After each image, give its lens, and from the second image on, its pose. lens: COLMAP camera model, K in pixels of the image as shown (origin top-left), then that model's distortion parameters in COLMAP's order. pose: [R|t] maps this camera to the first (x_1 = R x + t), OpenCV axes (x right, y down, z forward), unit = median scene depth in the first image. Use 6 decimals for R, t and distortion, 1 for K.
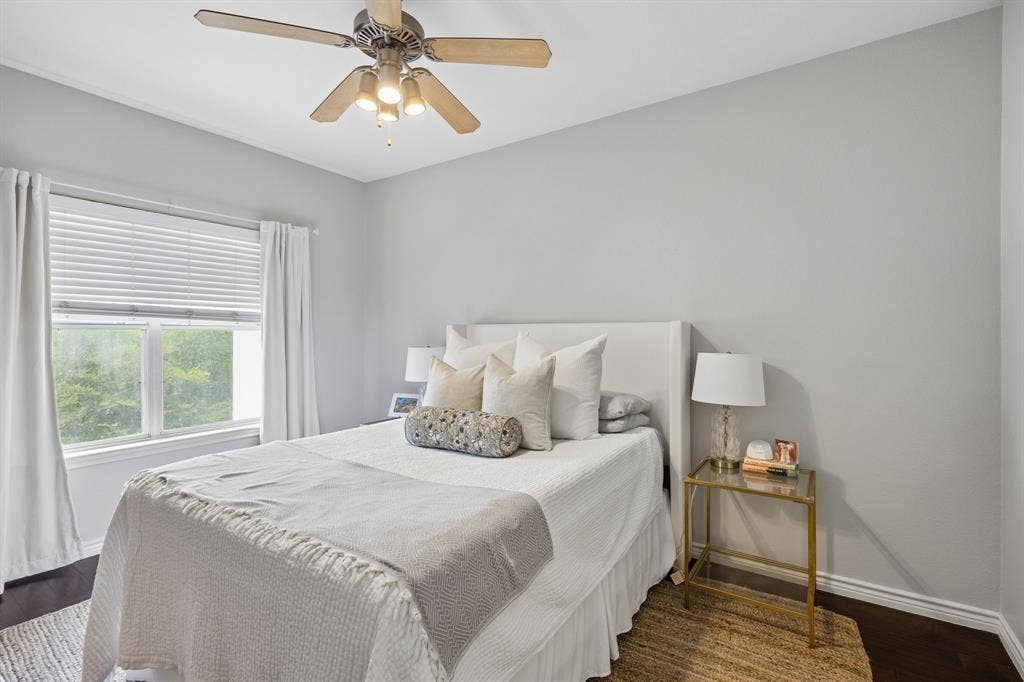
lens RADIAL K [[493.1, 0, 511.2], [0, 493.1, 336.7], [0, 0, 1]] dist [-0.003156, -0.000516]
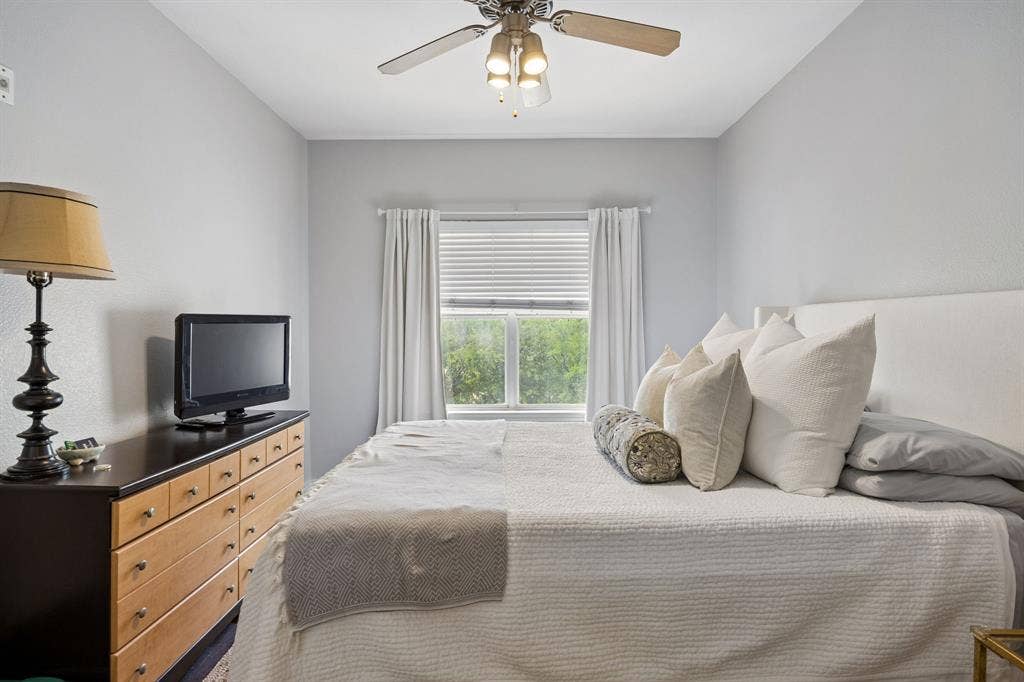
lens RADIAL K [[563.8, 0, 511.0], [0, 563.8, 339.6], [0, 0, 1]] dist [-0.018844, -0.000001]
pose [[0.516179, 0.017057, -0.856311, 0.524188], [-0.002911, 0.999831, 0.018162, 0.012763], [0.856476, -0.006882, 0.516141, 0.345346]]
